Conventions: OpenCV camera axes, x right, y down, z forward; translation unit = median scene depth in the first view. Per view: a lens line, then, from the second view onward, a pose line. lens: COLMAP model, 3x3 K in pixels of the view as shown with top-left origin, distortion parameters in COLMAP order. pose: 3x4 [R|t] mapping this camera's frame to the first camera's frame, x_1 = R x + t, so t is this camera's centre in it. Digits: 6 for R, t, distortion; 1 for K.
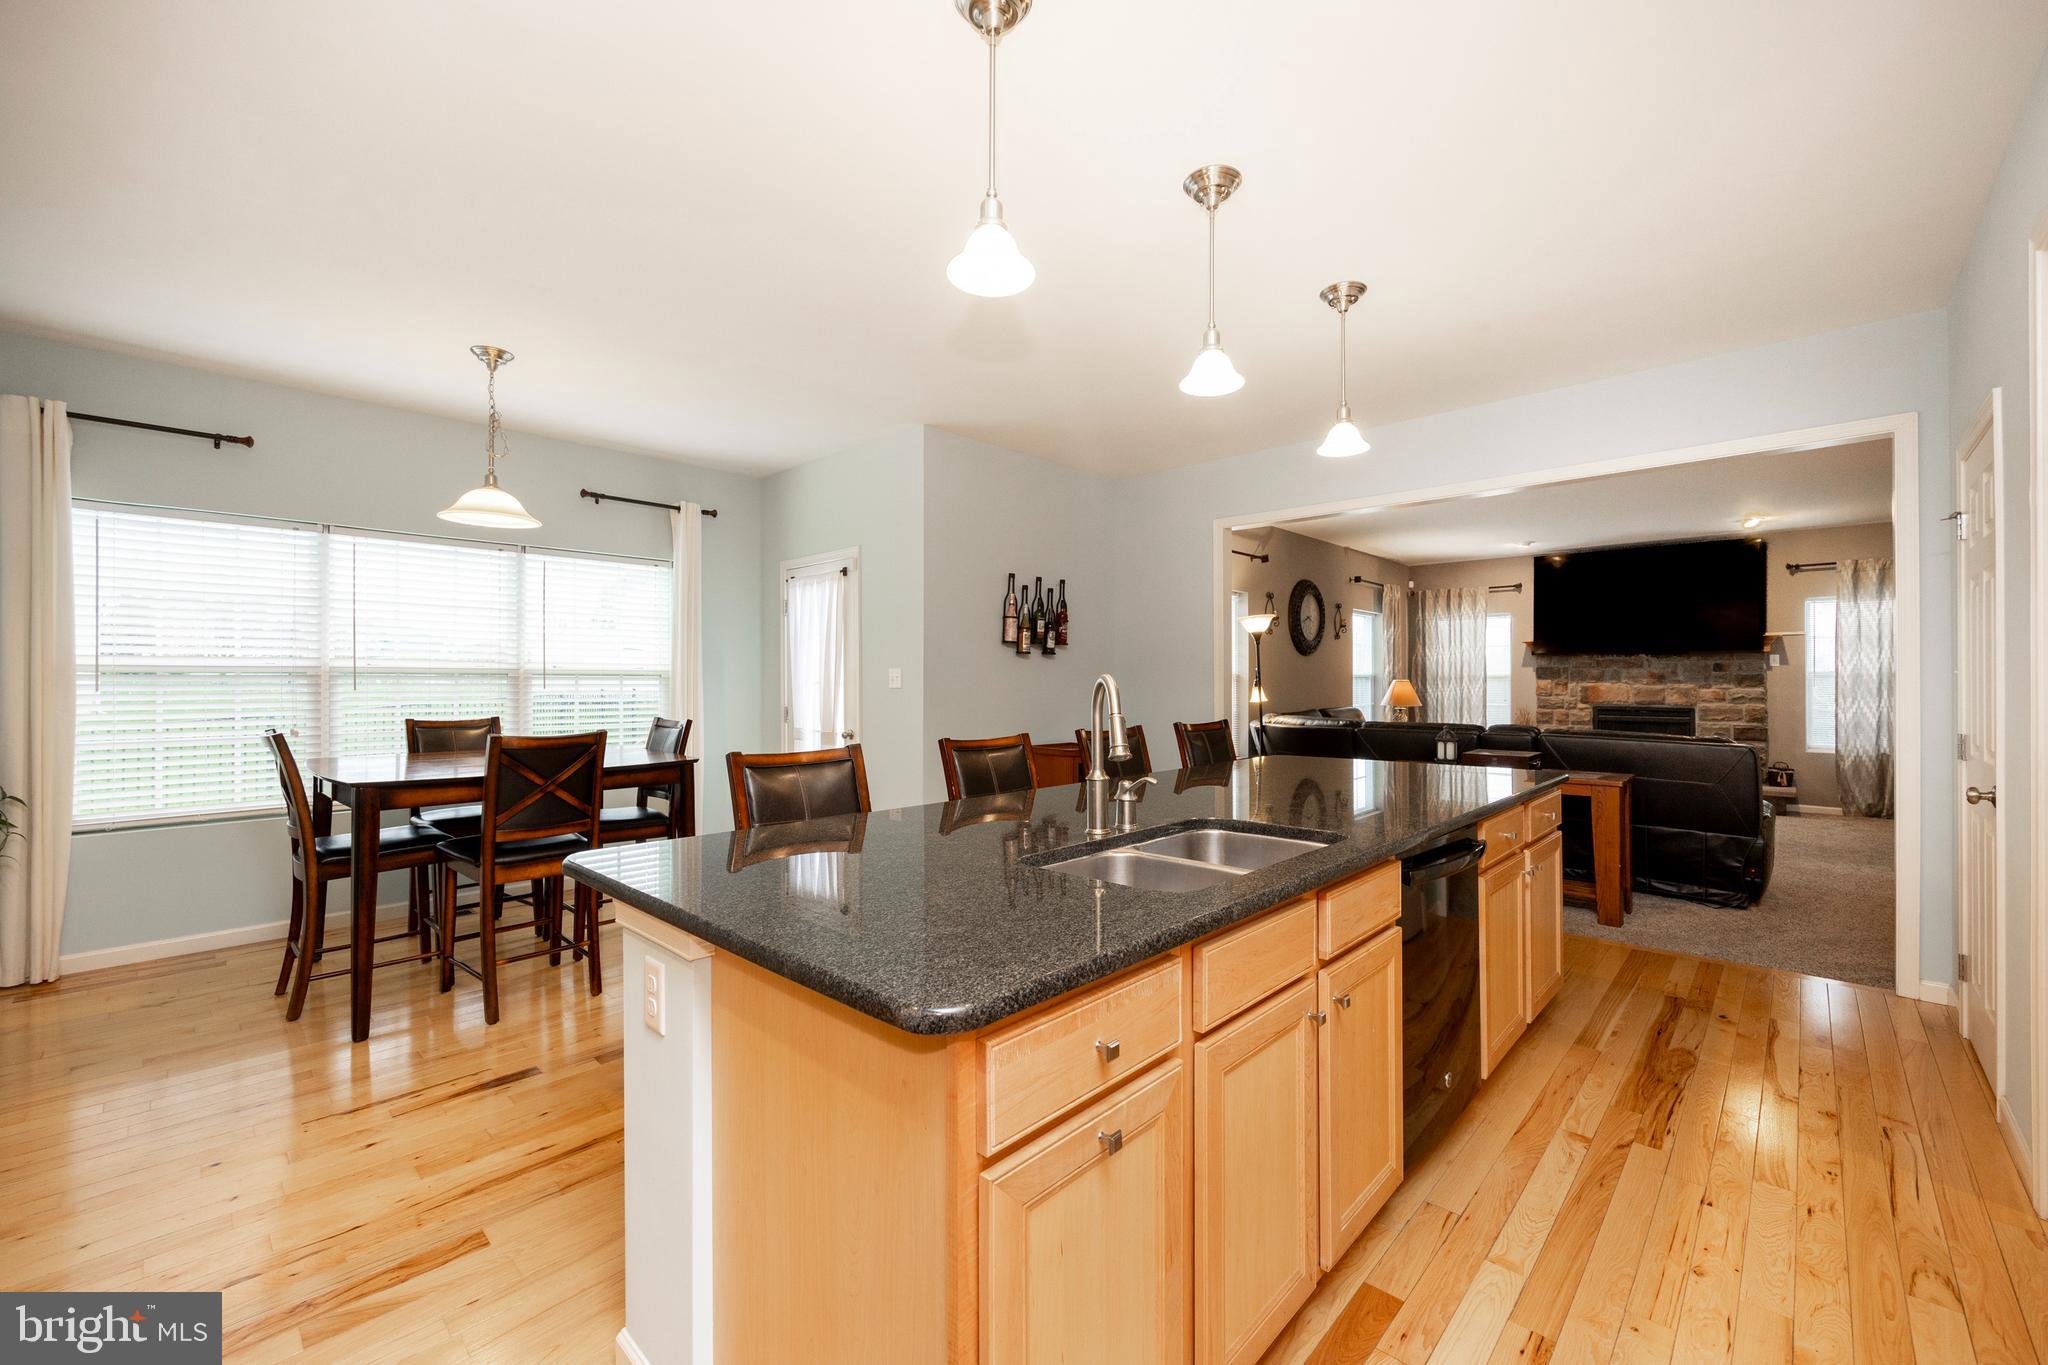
lens RADIAL K [[820.2, 0, 1027.4], [0, 820.2, 678.9], [0, 0, 1]] dist [-0.004335, -0.000410]
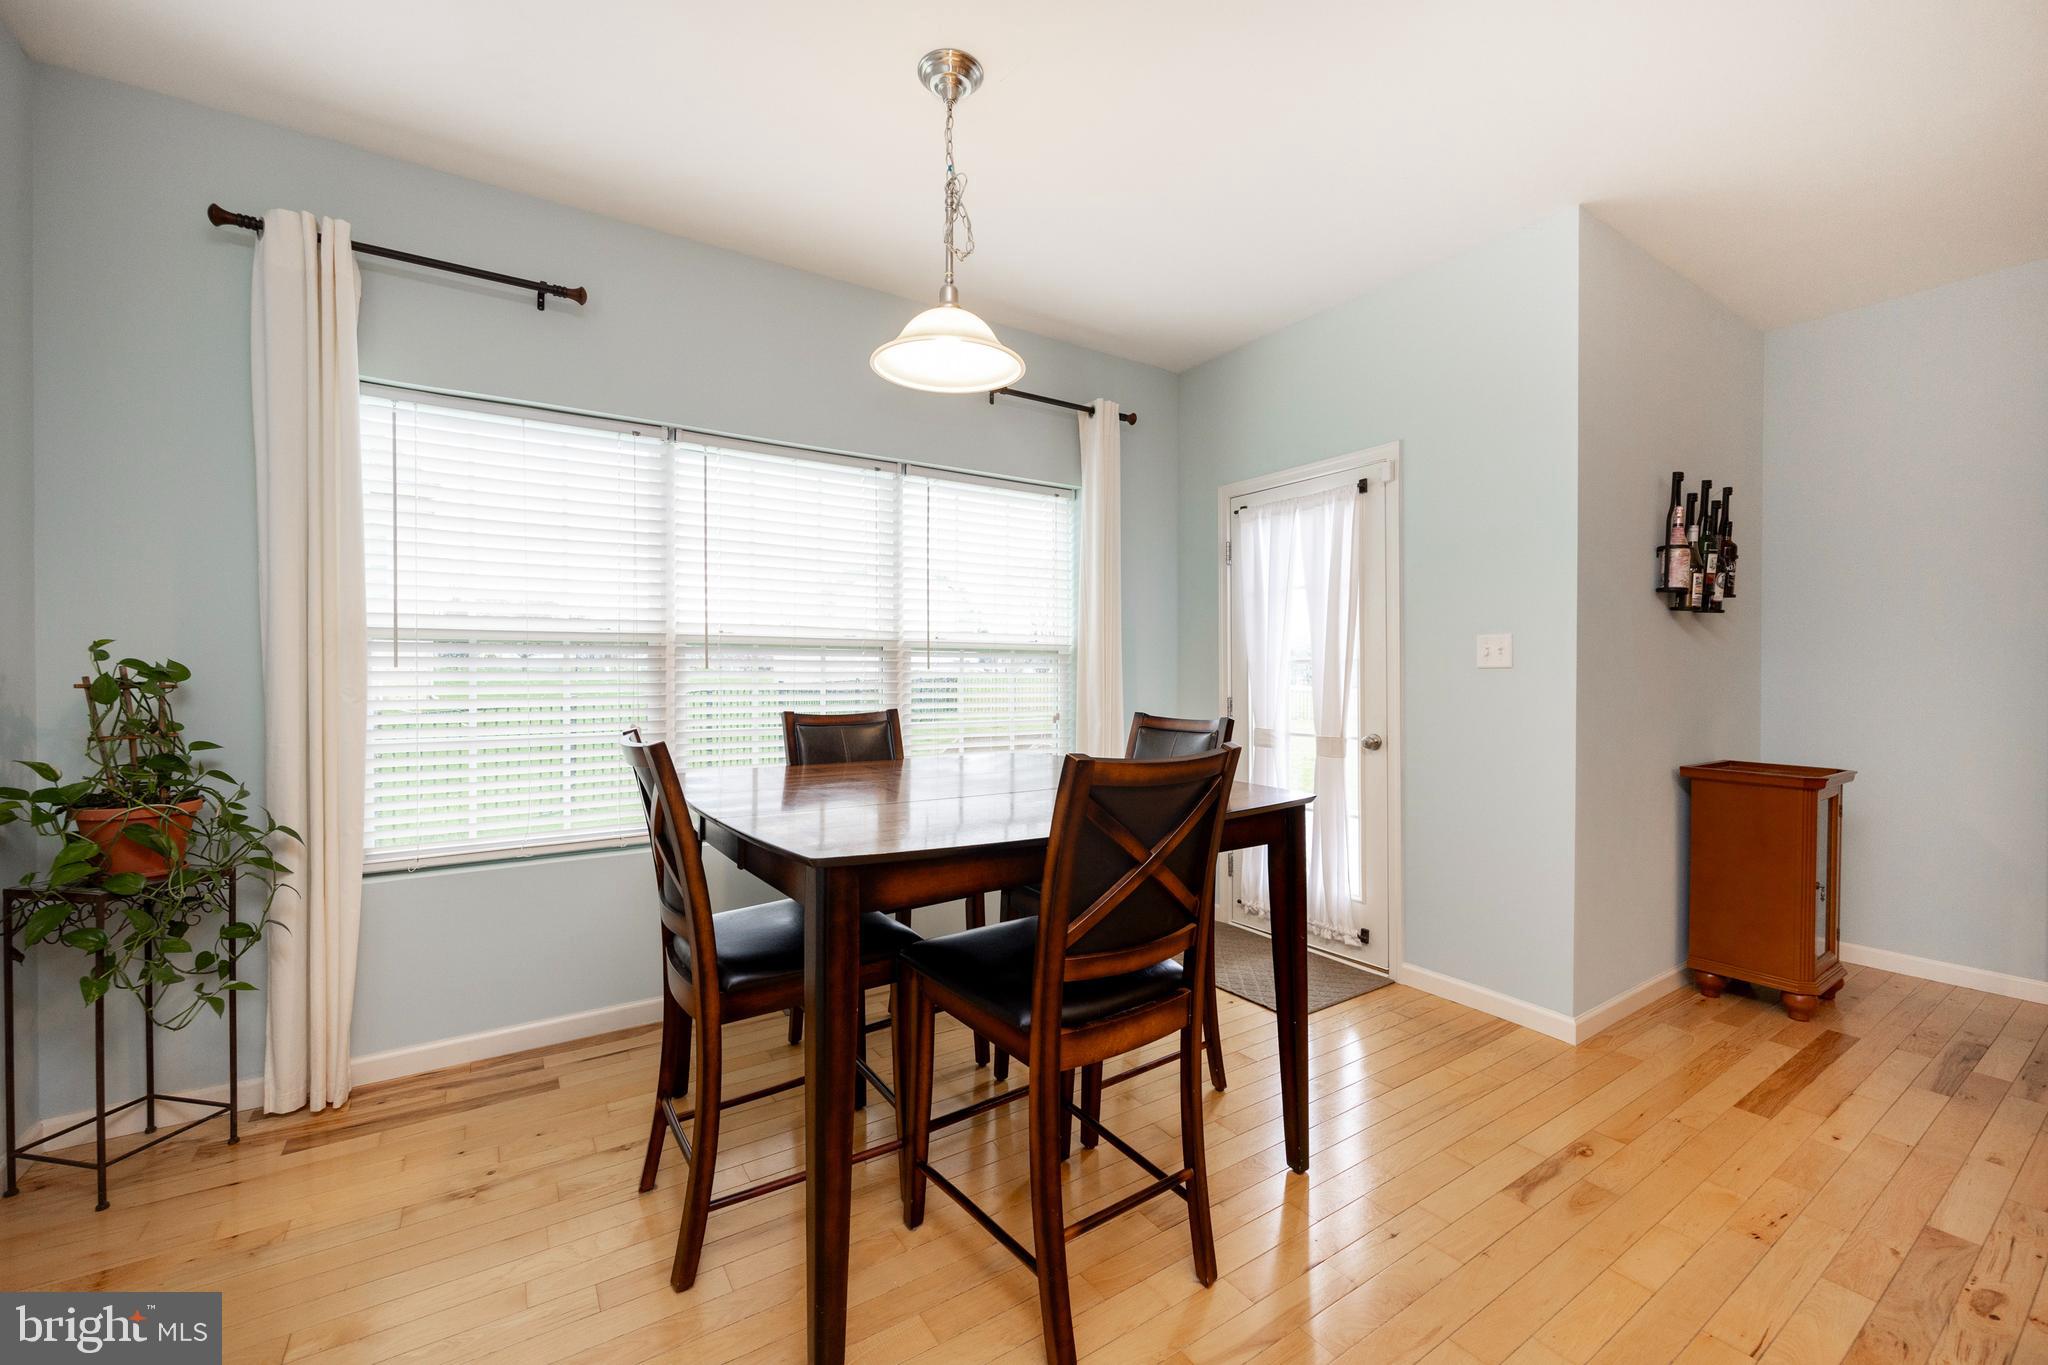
lens RADIAL K [[820.2, 0, 1032.1], [0, 820.2, 678.0], [0, 0, 1]] dist [-0.004335, -0.000410]
pose [[0.975052, 0.003425, -0.221950, -0.329146], [-0.000886, 0.999933, 0.011535, 0.011512], [0.221975, -0.011050, 0.974990, 0.315653]]
